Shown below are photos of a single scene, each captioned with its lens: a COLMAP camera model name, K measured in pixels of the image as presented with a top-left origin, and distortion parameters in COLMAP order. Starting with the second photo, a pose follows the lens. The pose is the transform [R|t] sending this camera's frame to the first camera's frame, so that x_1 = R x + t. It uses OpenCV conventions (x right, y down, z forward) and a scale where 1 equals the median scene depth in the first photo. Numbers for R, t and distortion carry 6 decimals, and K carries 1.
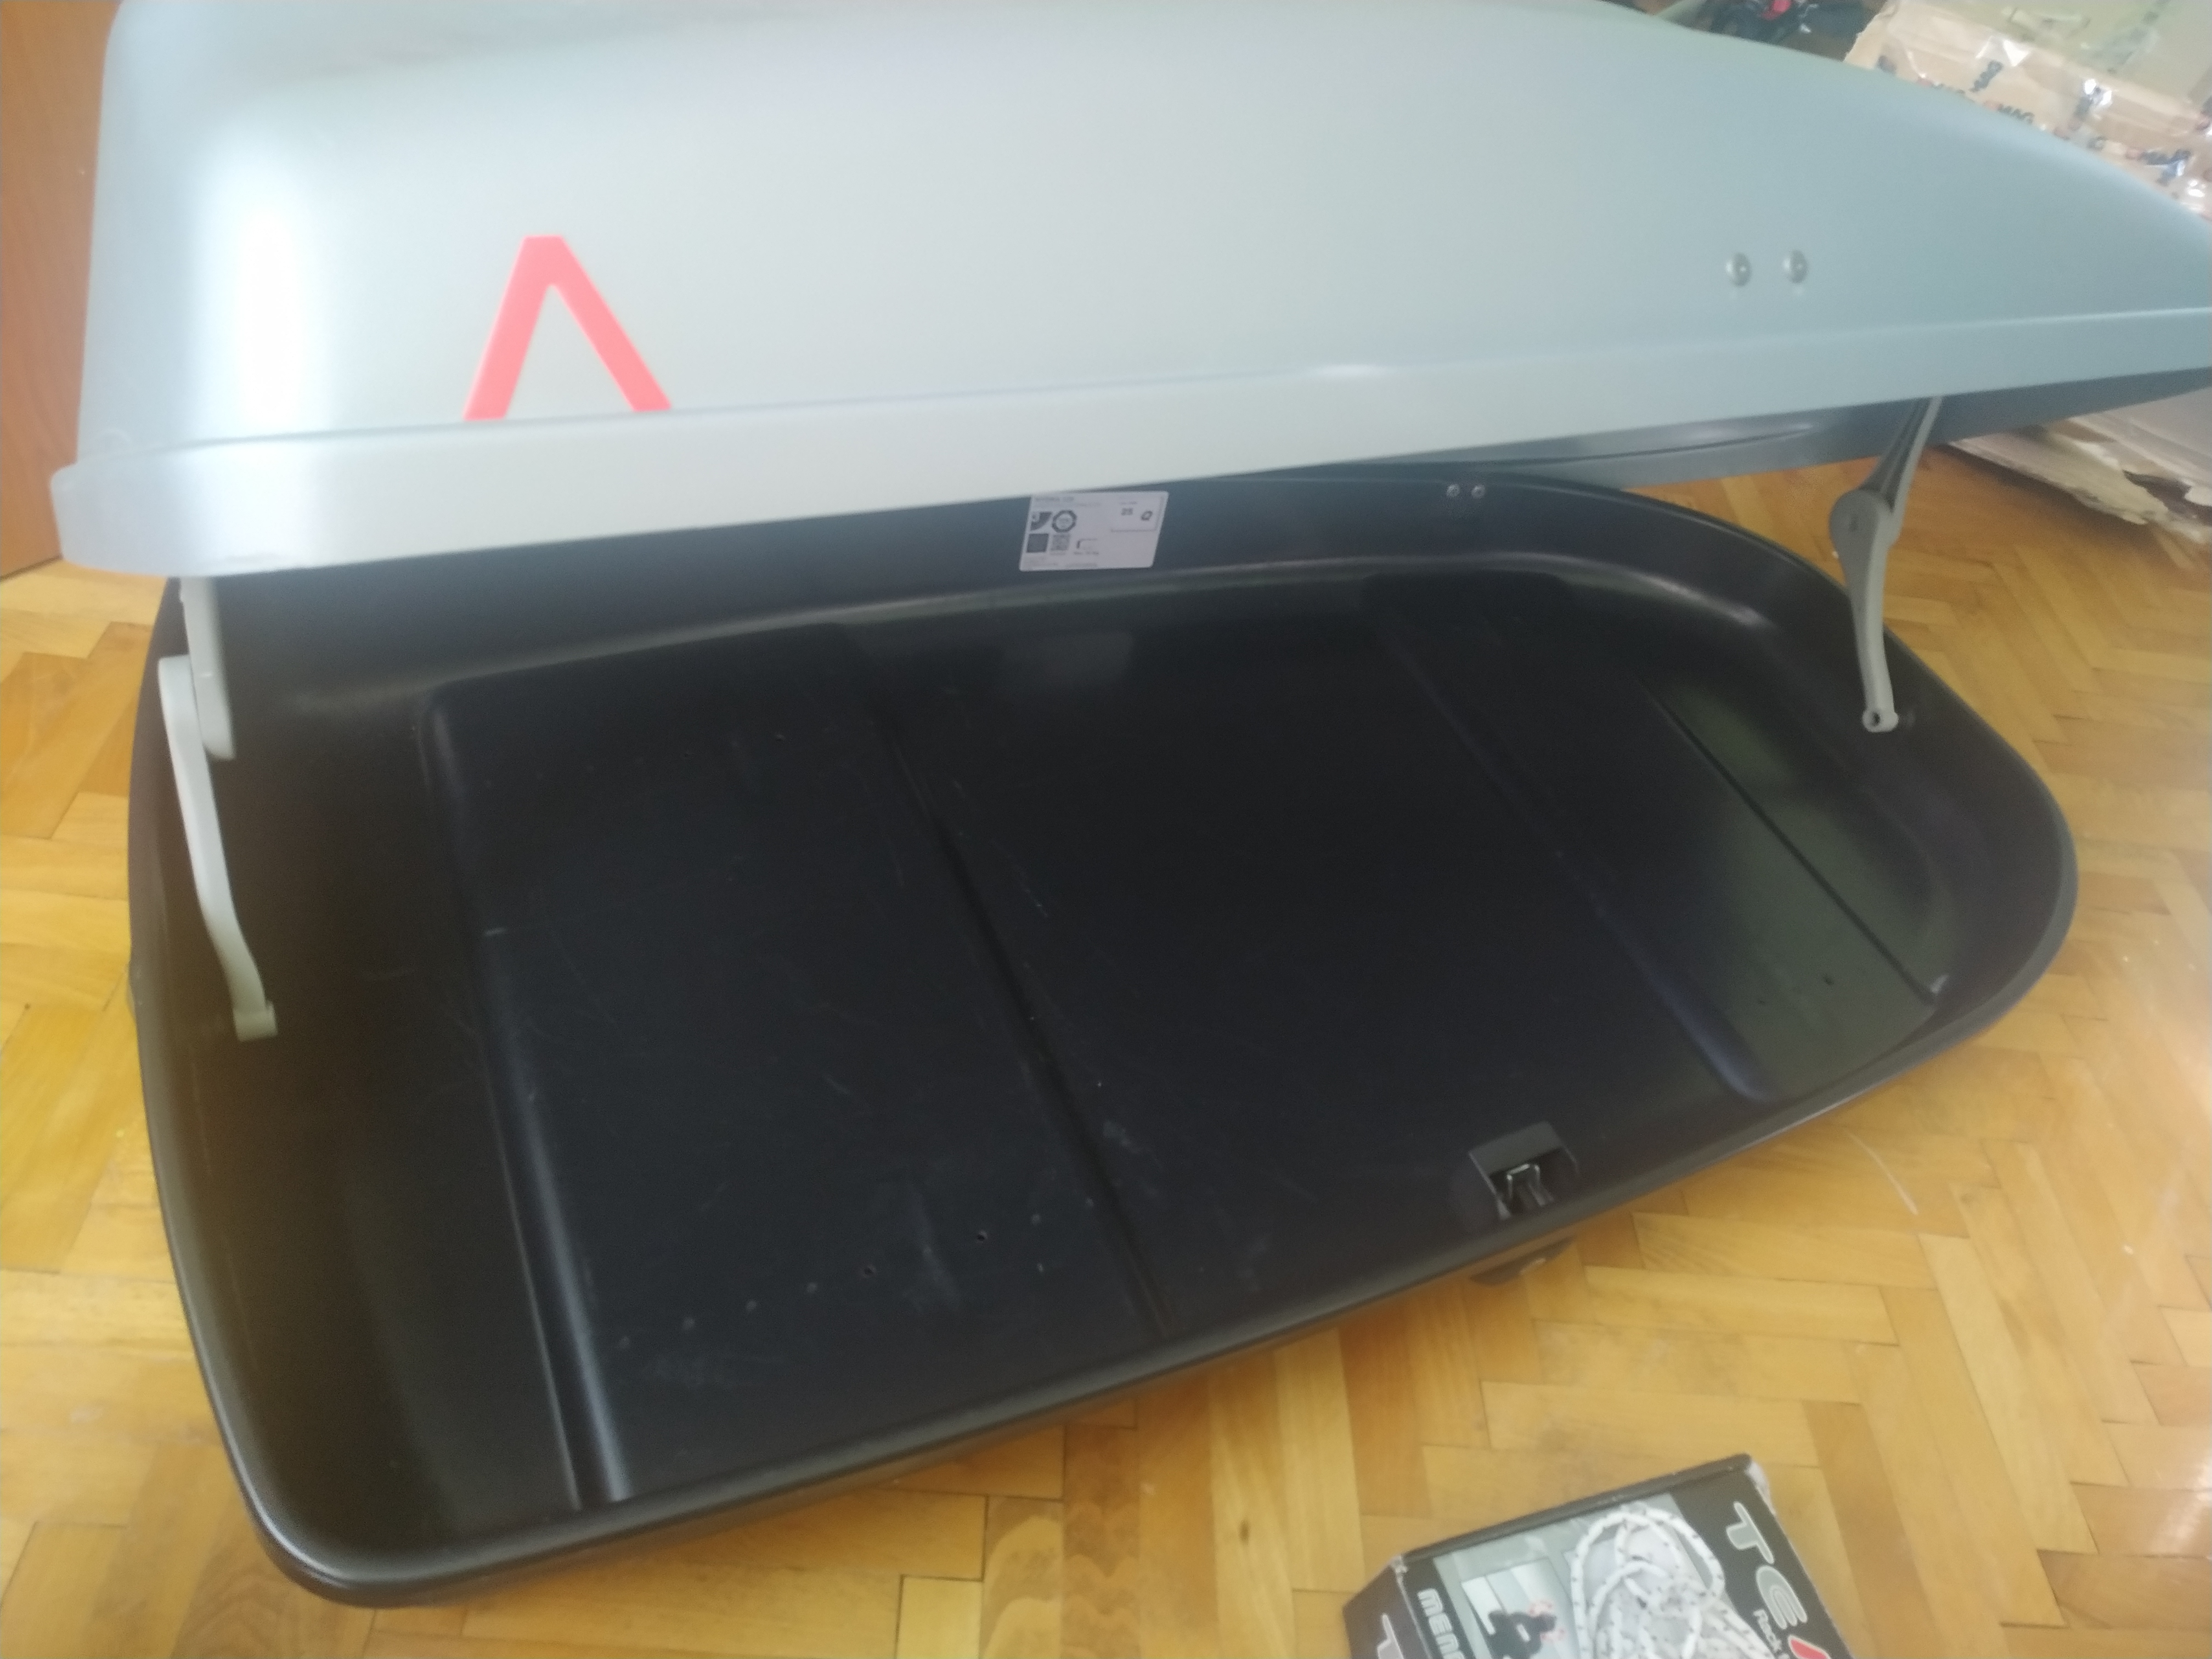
lens RADIAL K [[1533.8, 0, 1101.5], [0, 1533.8, 831.7], [0, 0, 1]] dist [-0.003816, 0.000950]
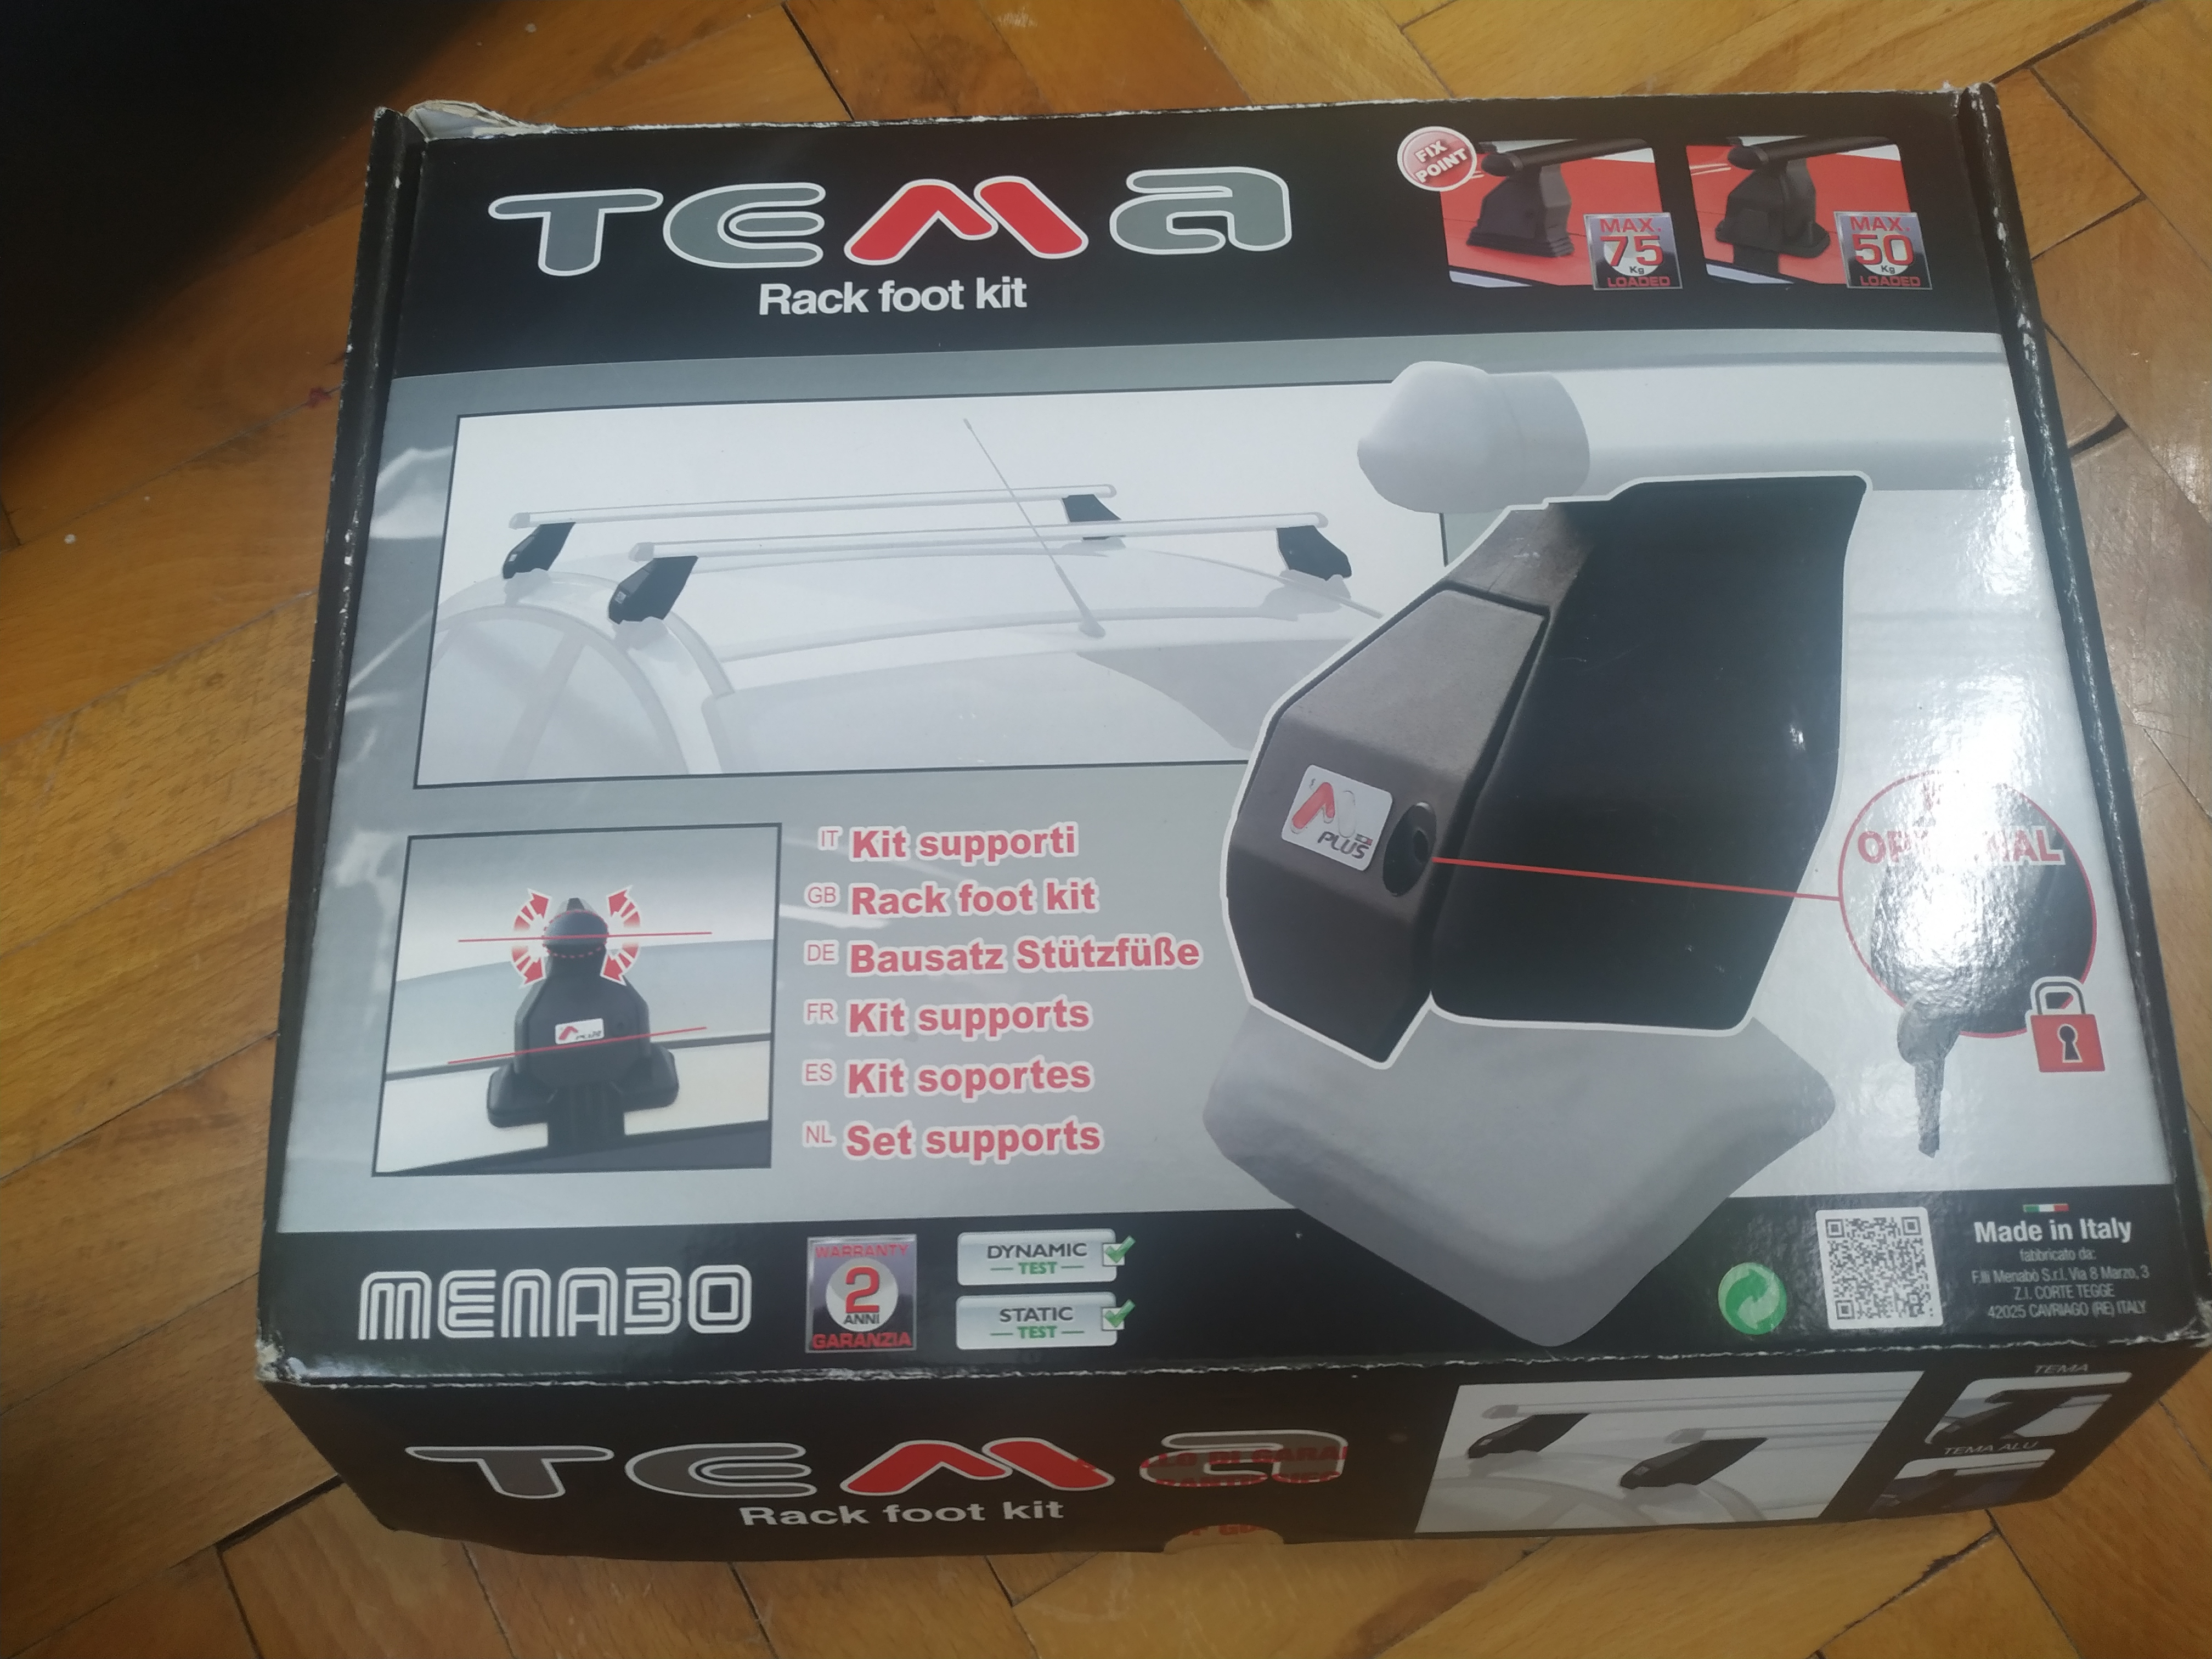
lens RADIAL K [[1533.8, 0, 1107.6], [0, 1533.8, 829.5], [0, 0, 1]] dist [-0.003816, 0.000950]
pose [[0.260493, -0.959420, 0.107961, 0.302145], [0.724528, 0.268166, 0.634938, 0.385411], [-0.638124, -0.087176, 0.764983, 0.686250]]
